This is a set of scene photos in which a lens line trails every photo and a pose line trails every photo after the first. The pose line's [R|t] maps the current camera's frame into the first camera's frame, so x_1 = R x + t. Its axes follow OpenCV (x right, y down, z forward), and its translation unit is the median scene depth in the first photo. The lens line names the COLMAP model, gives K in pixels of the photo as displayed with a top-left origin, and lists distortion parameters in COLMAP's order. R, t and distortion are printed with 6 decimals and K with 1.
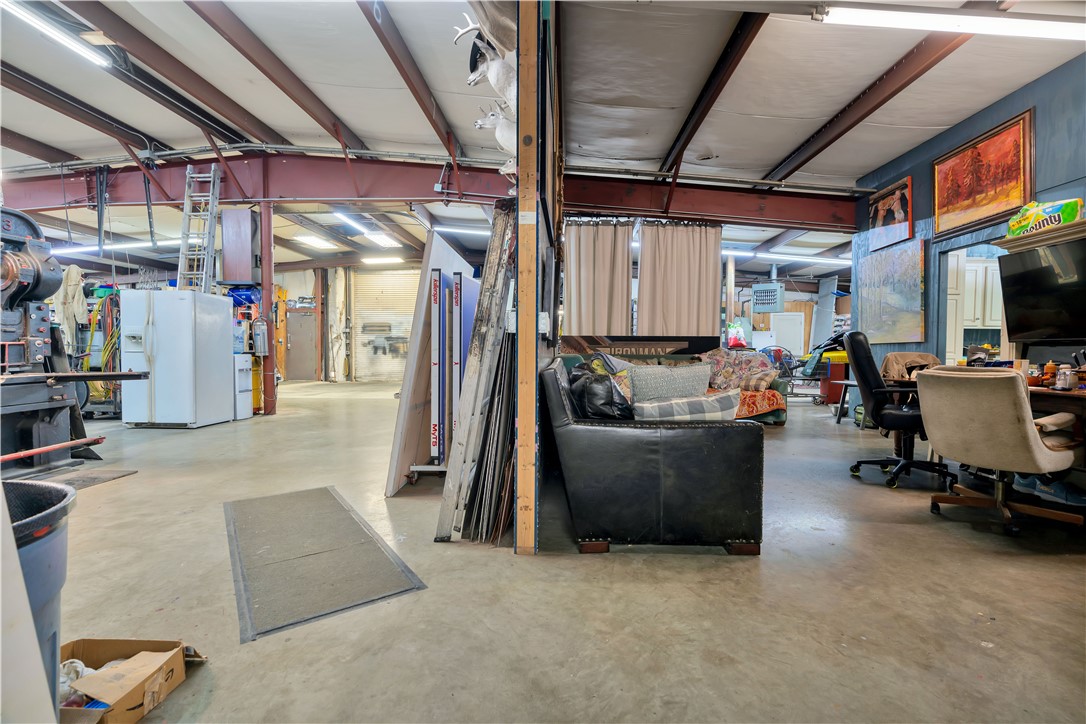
lens RADIAL K [[489.9, 0, 544.1], [0, 489.9, 364.0], [0, 0, 1]] dist [-0.013509, 0.006445]
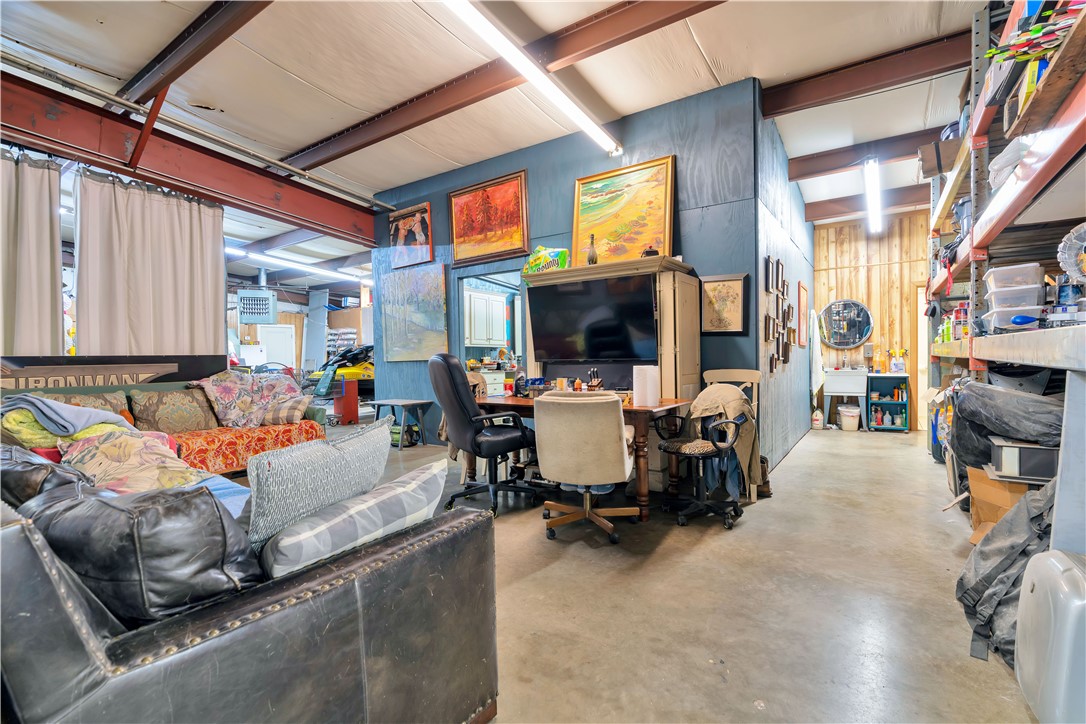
lens RADIAL K [[489.9, 0, 544.1], [0, 489.9, 364.0], [0, 0, 1]] dist [-0.013509, 0.006445]
pose [[0.526940, -0.027268, 0.849465, -0.022828], [0.045912, 0.998939, 0.003586, -0.027501], [-0.848661, 0.037111, 0.527633, 0.232668]]
